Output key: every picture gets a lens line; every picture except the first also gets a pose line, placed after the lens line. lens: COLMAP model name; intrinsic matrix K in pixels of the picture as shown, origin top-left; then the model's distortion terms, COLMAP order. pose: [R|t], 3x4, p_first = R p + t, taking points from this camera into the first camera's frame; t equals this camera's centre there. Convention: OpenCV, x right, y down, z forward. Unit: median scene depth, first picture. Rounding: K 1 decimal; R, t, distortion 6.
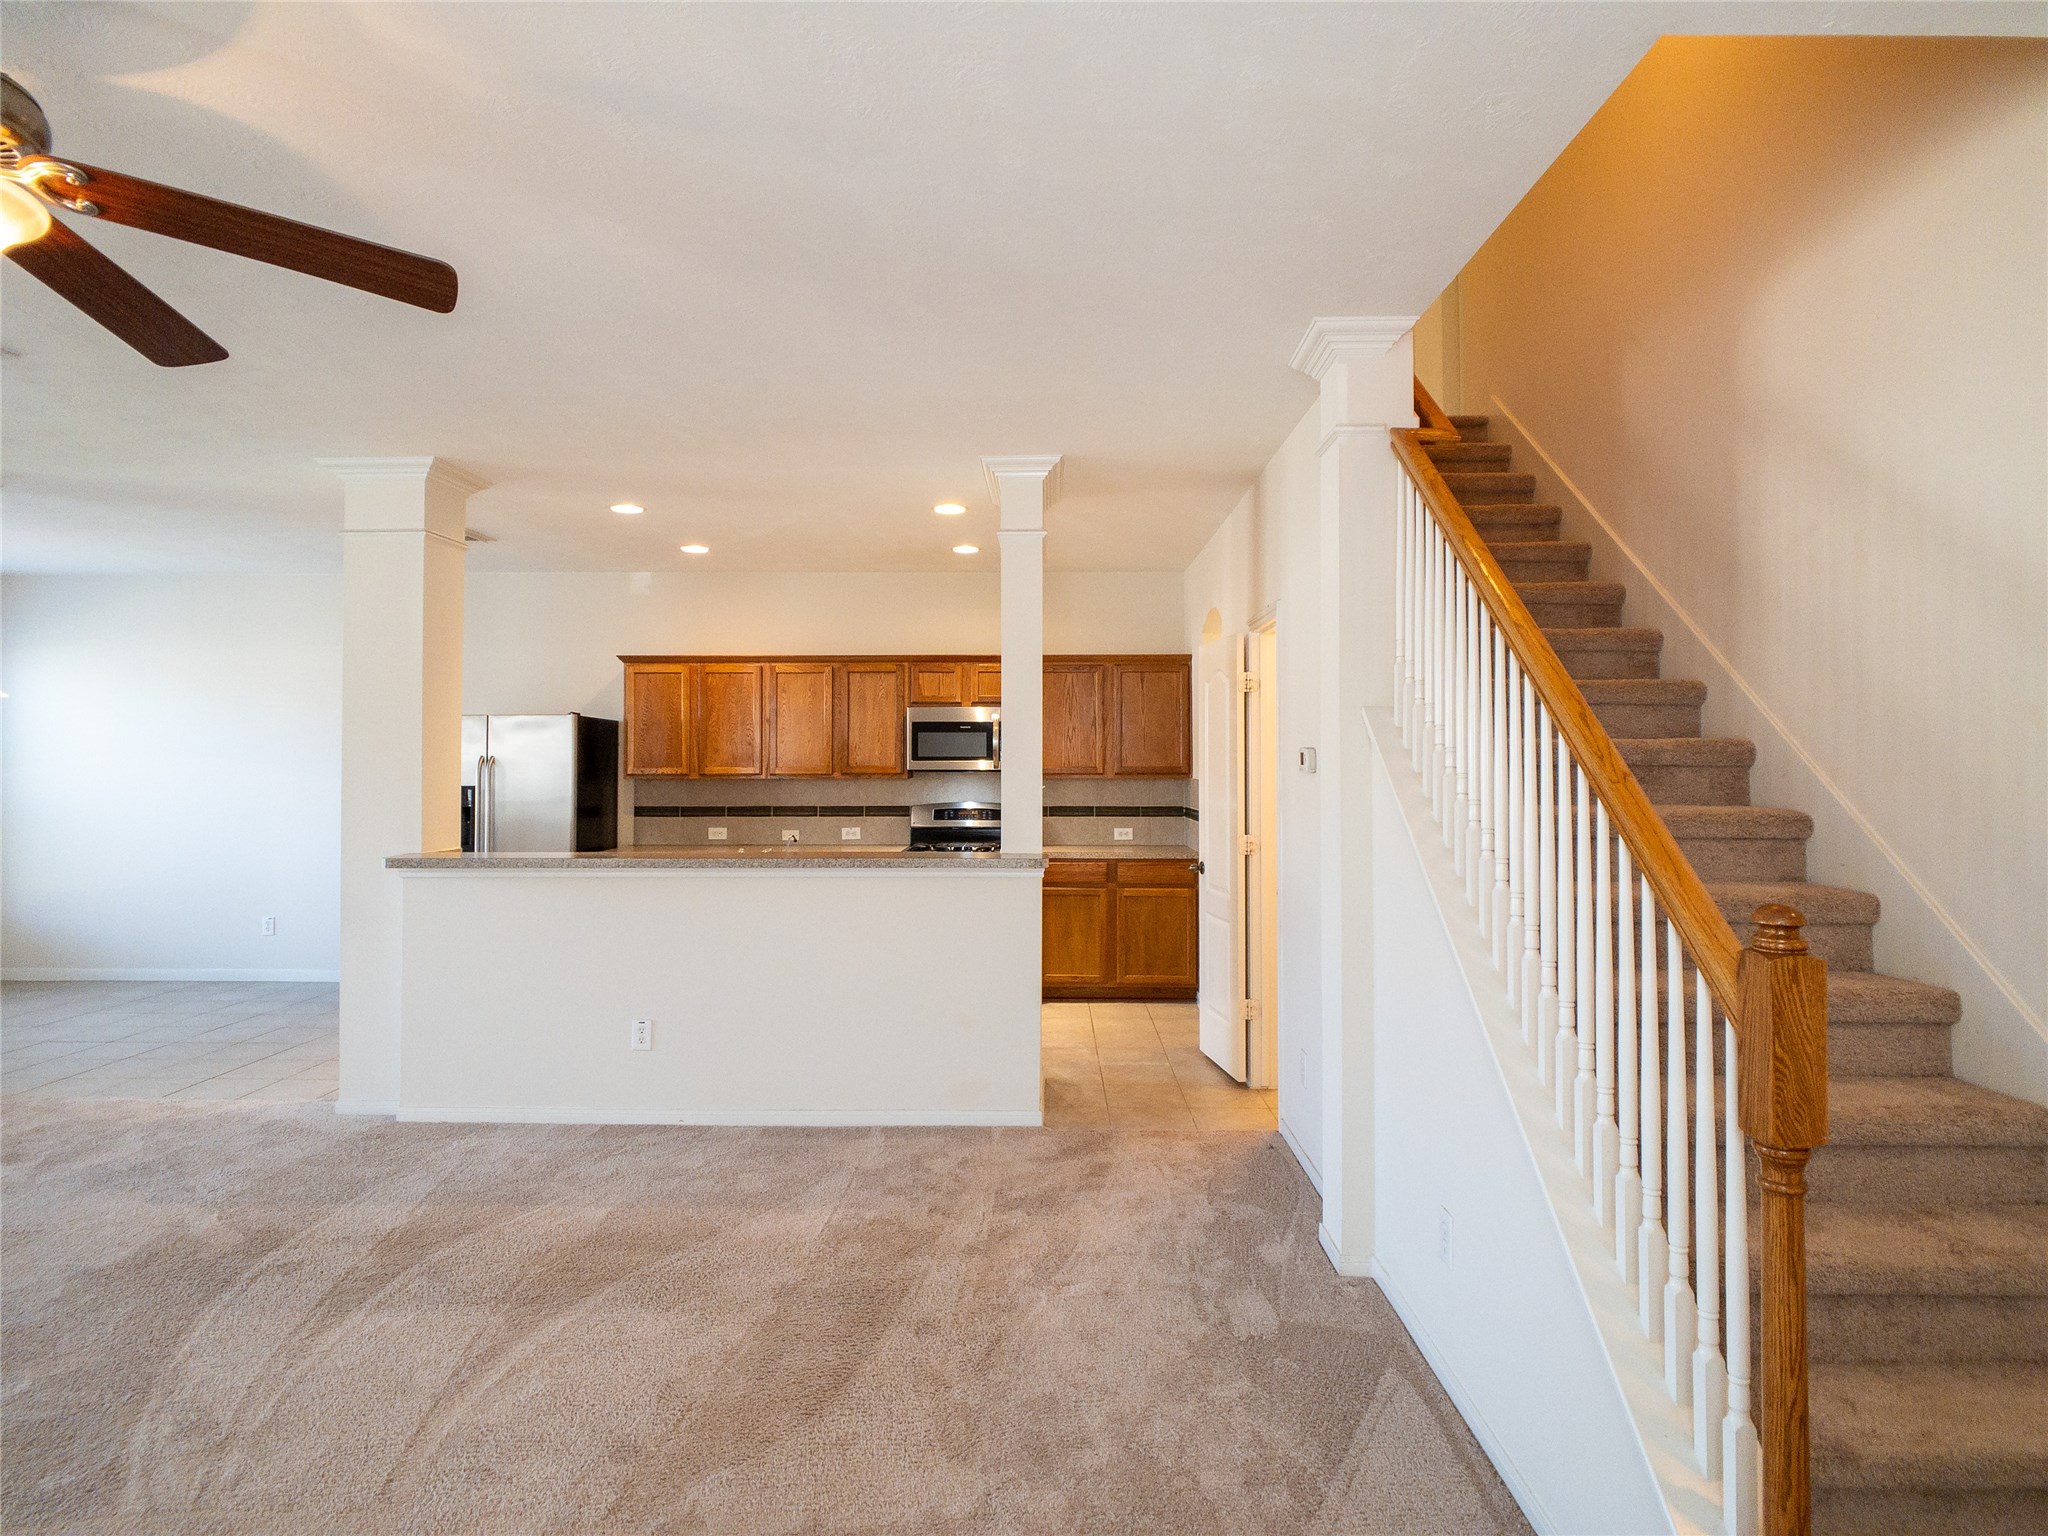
lens RADIAL K [[1213.8, 0, 1033.2], [0, 1213.8, 732.6], [0, 0, 1]] dist [-0.009906, 0.009054]
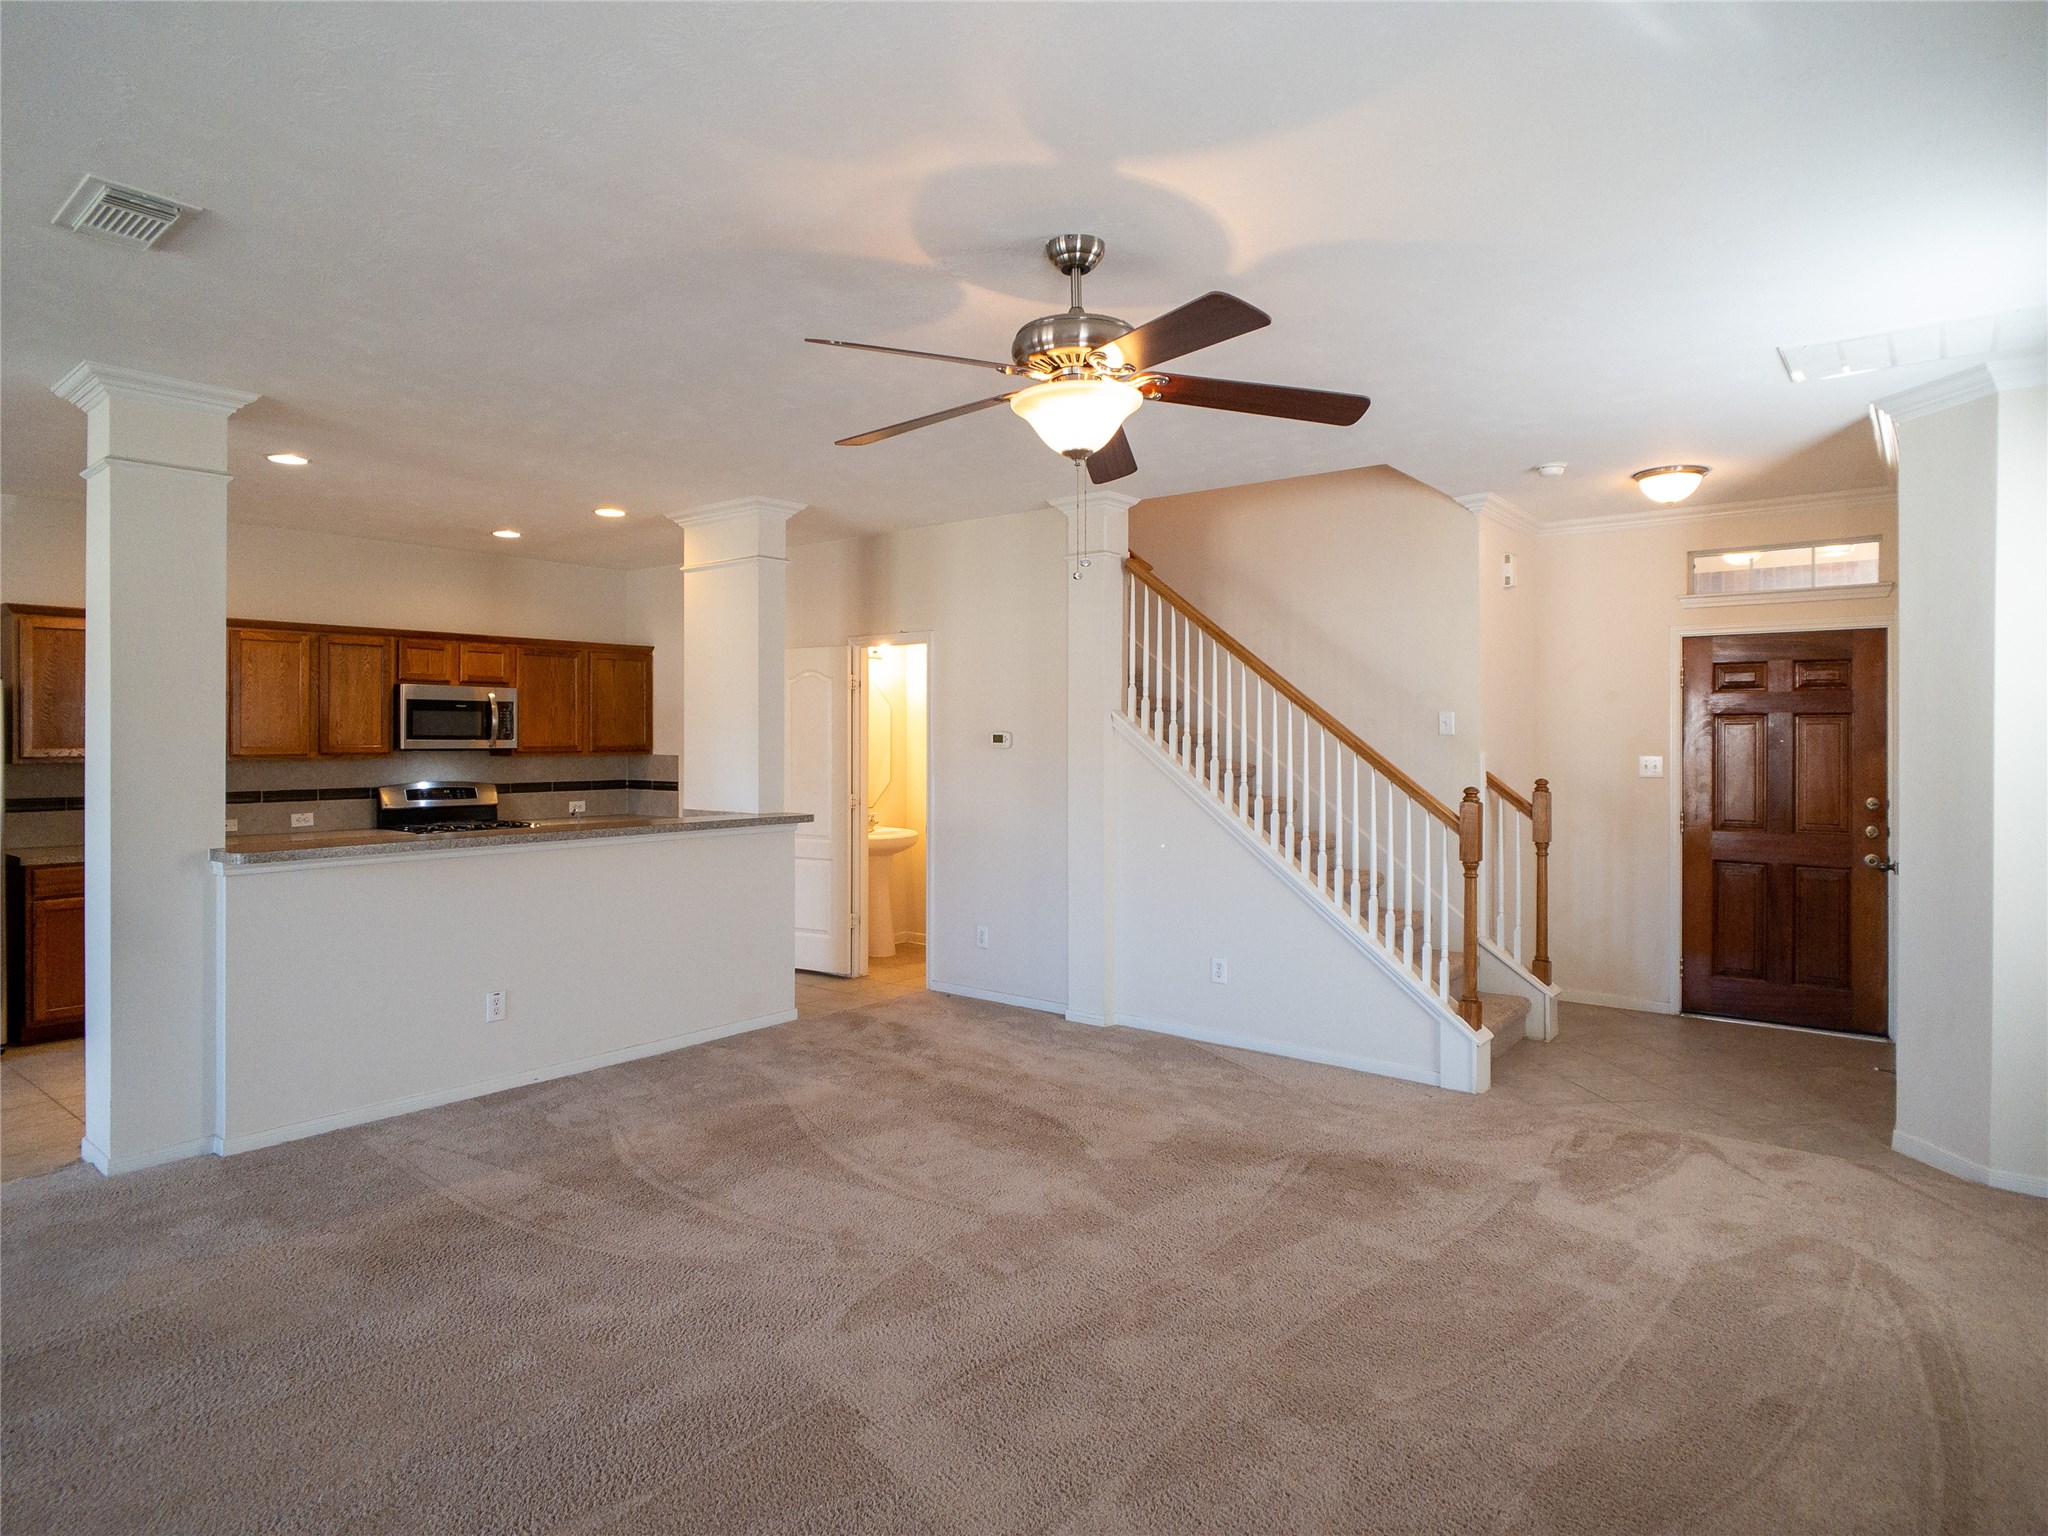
lens RADIAL K [[1213.8, 0, 1068.2], [0, 1213.8, 728.2], [0, 0, 1]] dist [-0.009906, 0.009054]
pose [[0.575462, 0.006976, 0.817799, -0.633125], [-0.018655, 0.999815, 0.004598, -0.000308], [-0.817616, -0.017902, 0.575486, 0.011330]]
